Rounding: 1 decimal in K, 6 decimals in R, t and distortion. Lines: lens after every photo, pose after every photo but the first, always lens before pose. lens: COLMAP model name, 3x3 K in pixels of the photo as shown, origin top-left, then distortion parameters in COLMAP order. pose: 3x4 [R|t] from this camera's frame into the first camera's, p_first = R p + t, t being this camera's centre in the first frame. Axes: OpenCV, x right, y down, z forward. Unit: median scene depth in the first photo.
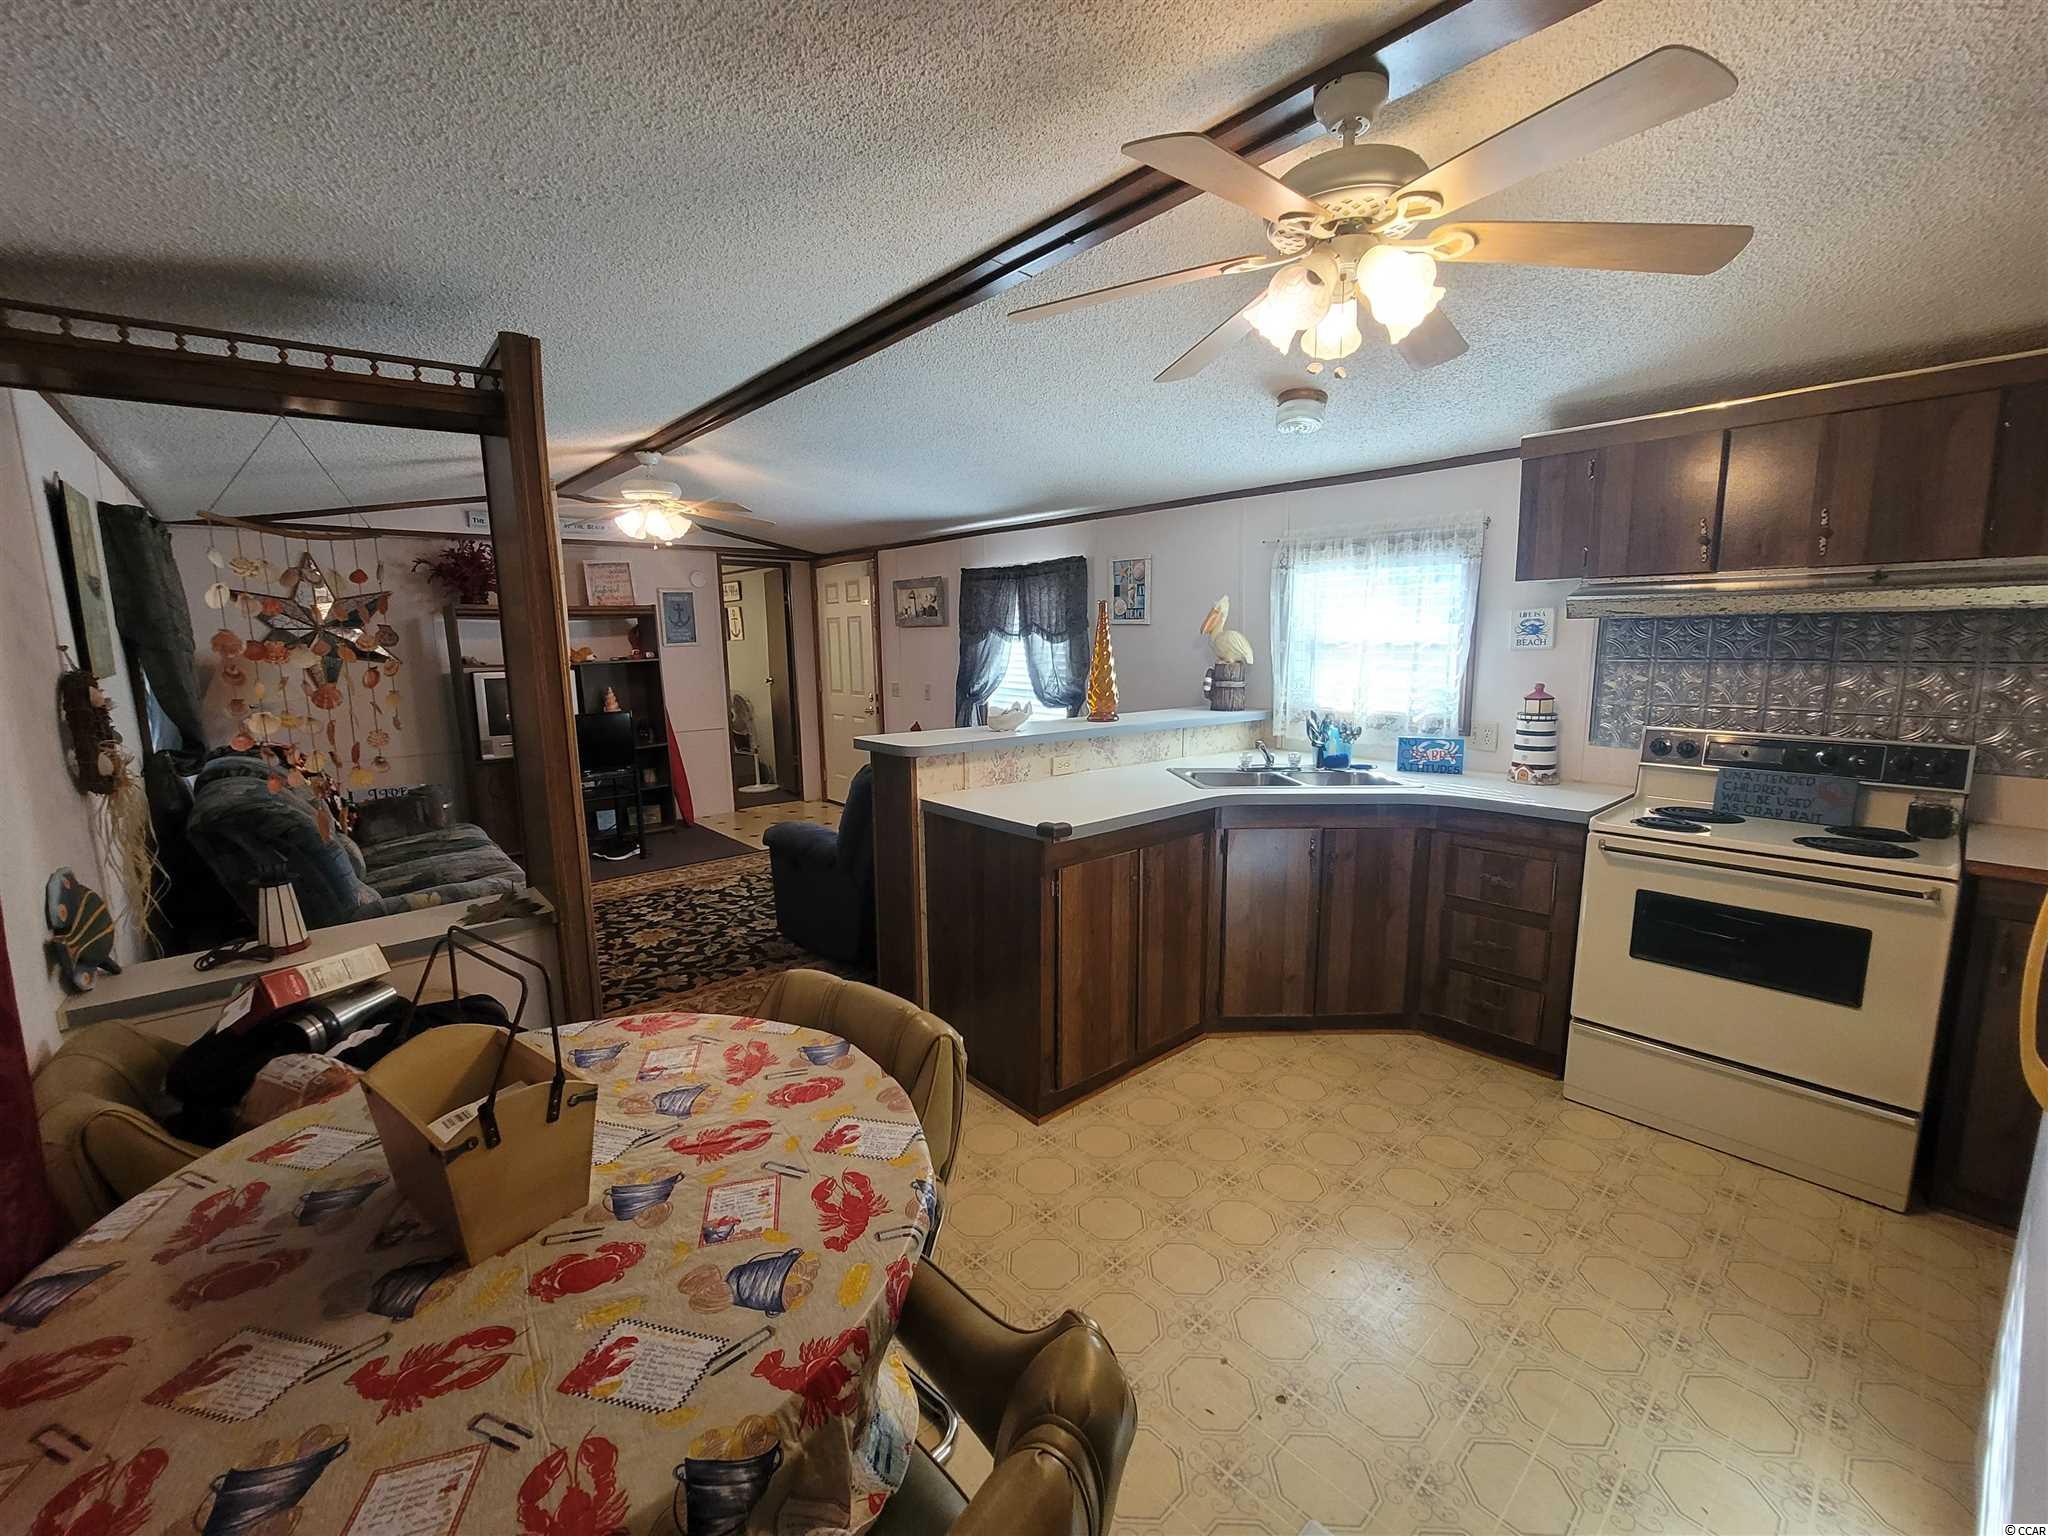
lens RADIAL K [[838.7, 0, 1010.9], [0, 838.7, 759.7], [0, 0, 1]] dist [-0.005259, -0.000077]
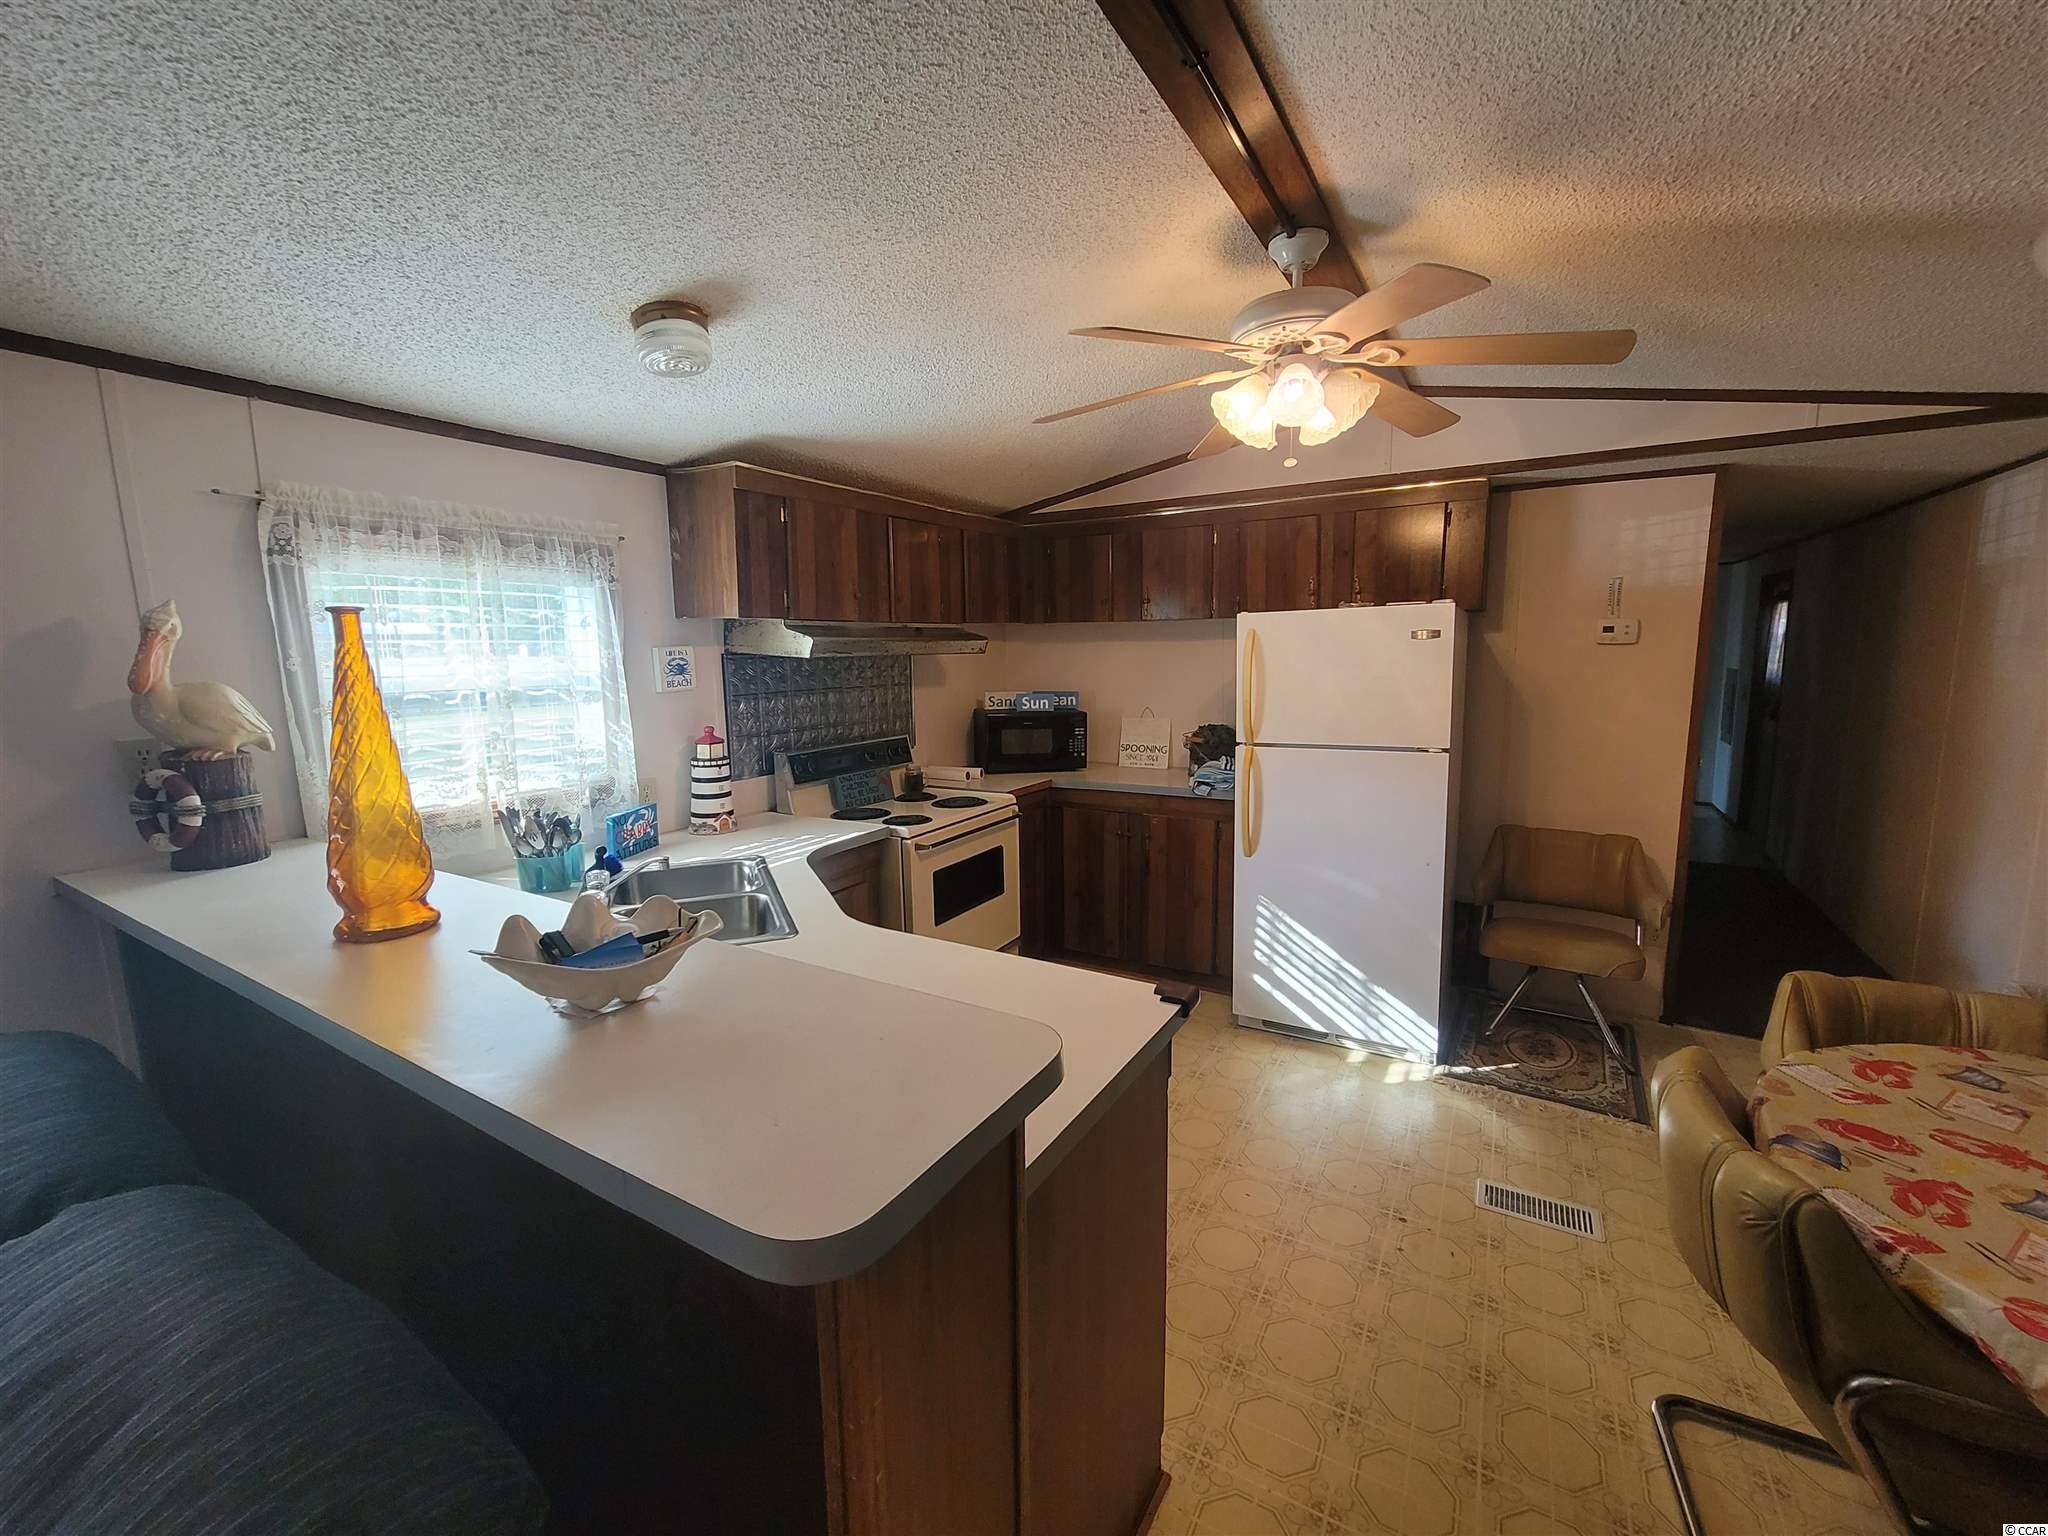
lens RADIAL K [[838.7, 0, 1010.0], [0, 838.7, 763.3], [0, 0, 1]] dist [-0.005259, -0.000077]
pose [[-0.298263, -0.120959, 0.946788, -0.375741], [0.151889, 0.973283, 0.172193, -0.166464], [-0.942321, 0.195165, -0.271922, 0.976144]]
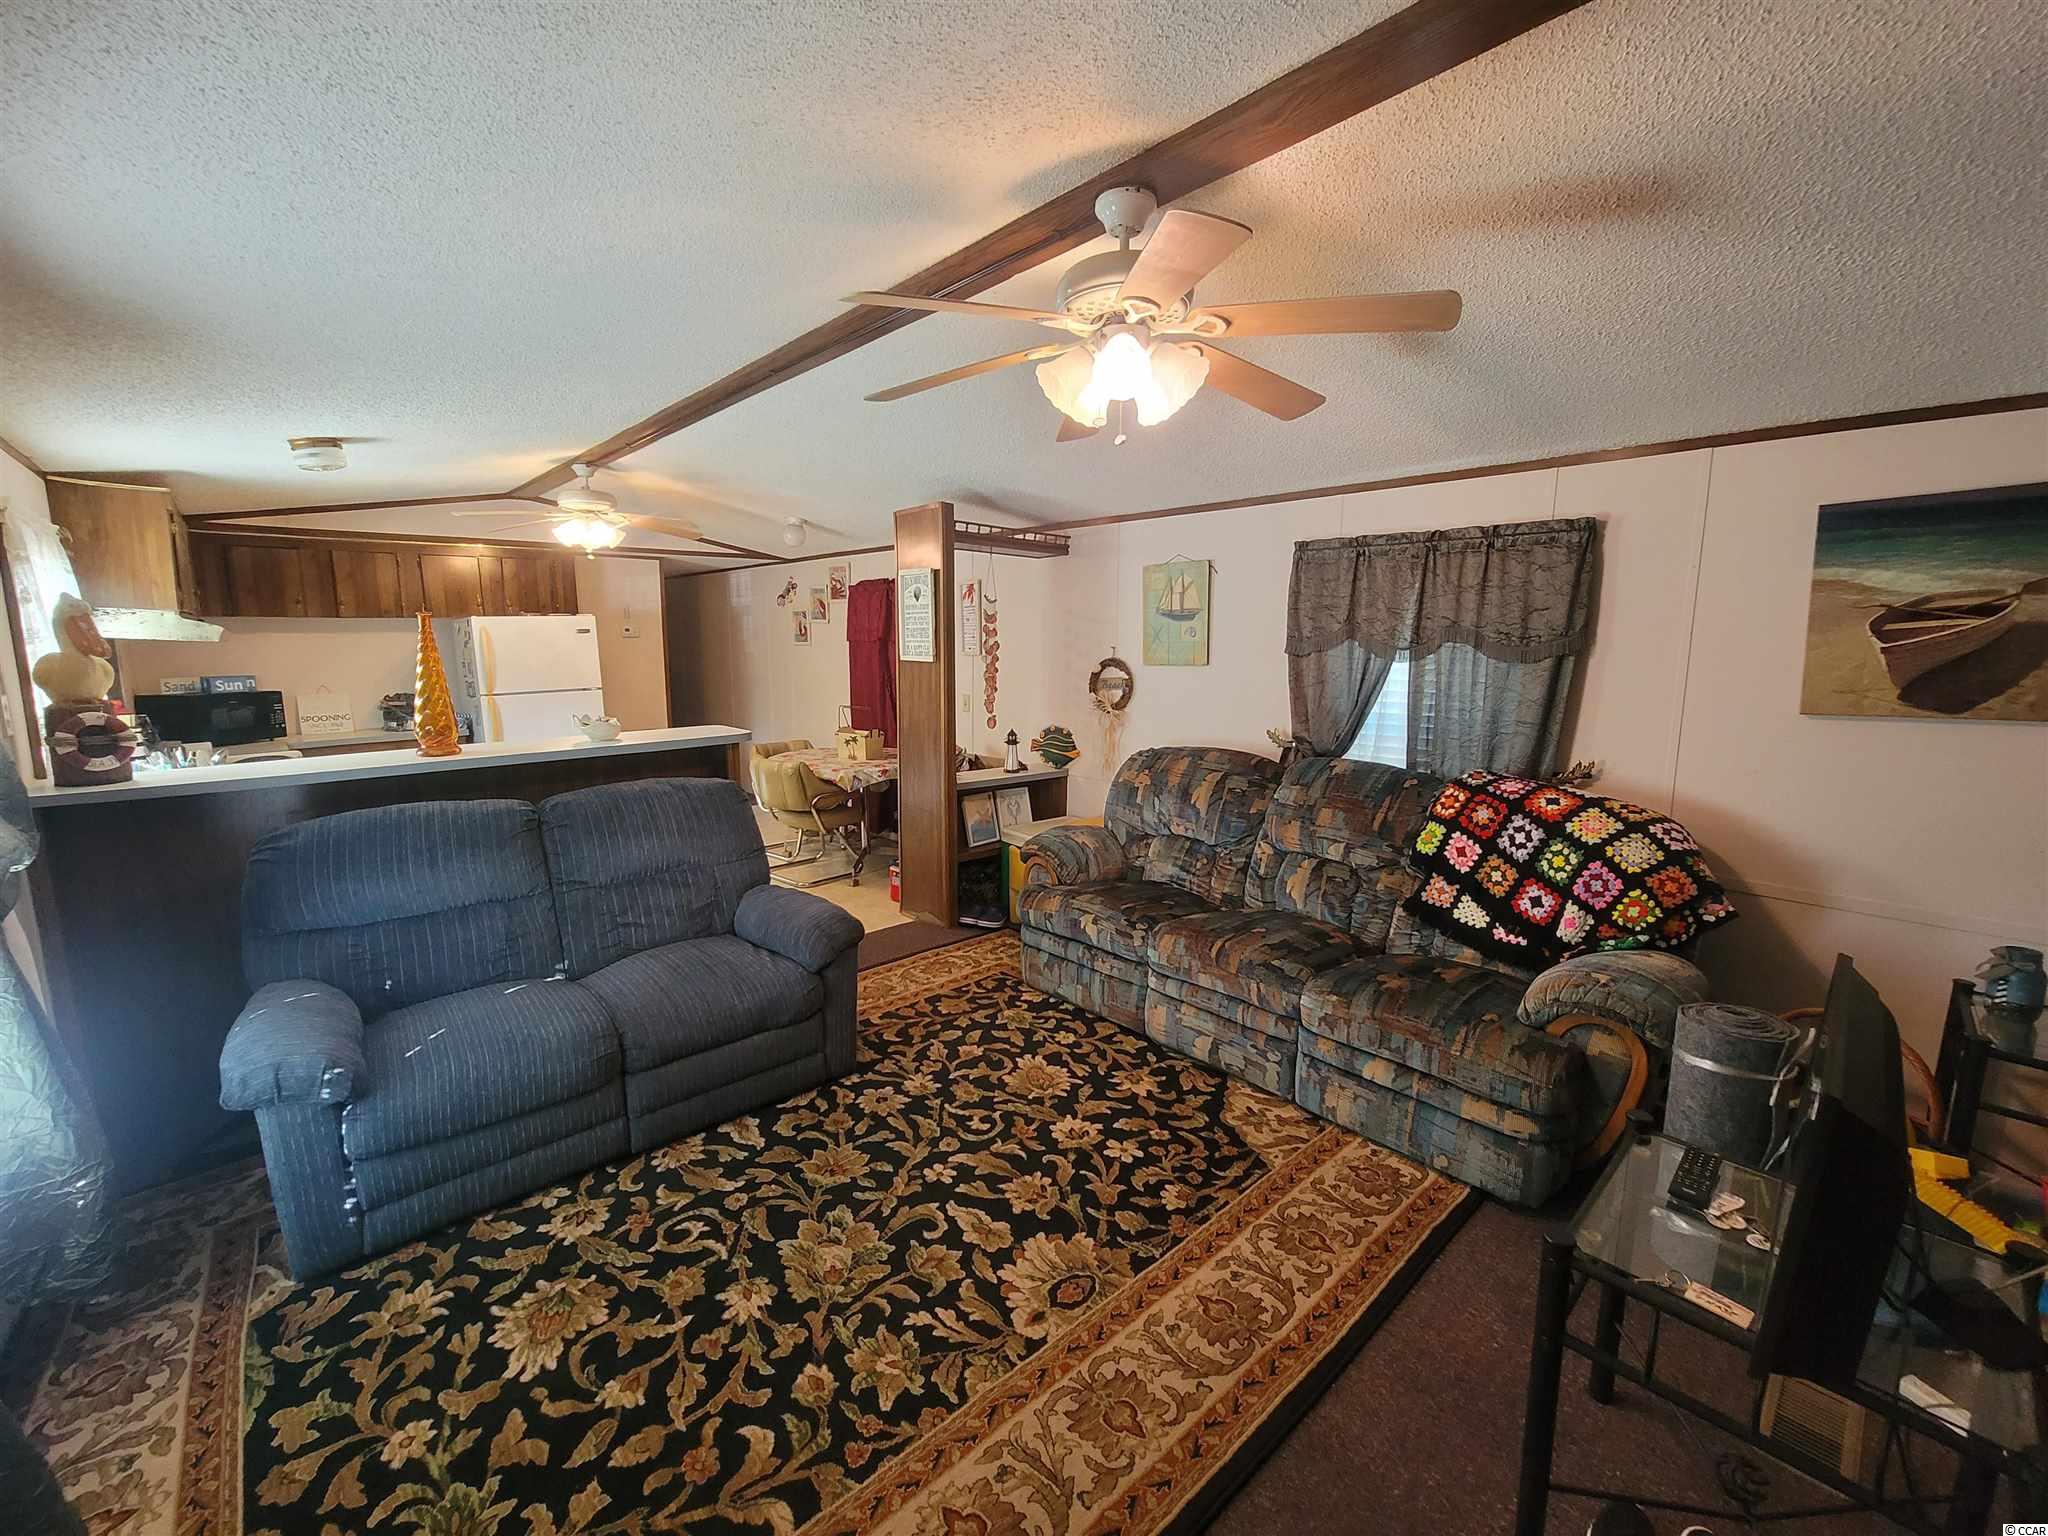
lens RADIAL K [[838.7, 0, 1013.4], [0, 838.7, 762.0], [0, 0, 1]] dist [-0.005259, -0.000077]
pose [[-0.999781, 0.012892, -0.016457, -0.541152], [0.007585, 0.957260, 0.289129, -0.330357], [0.019481, 0.288941, -0.957149, 2.158246]]
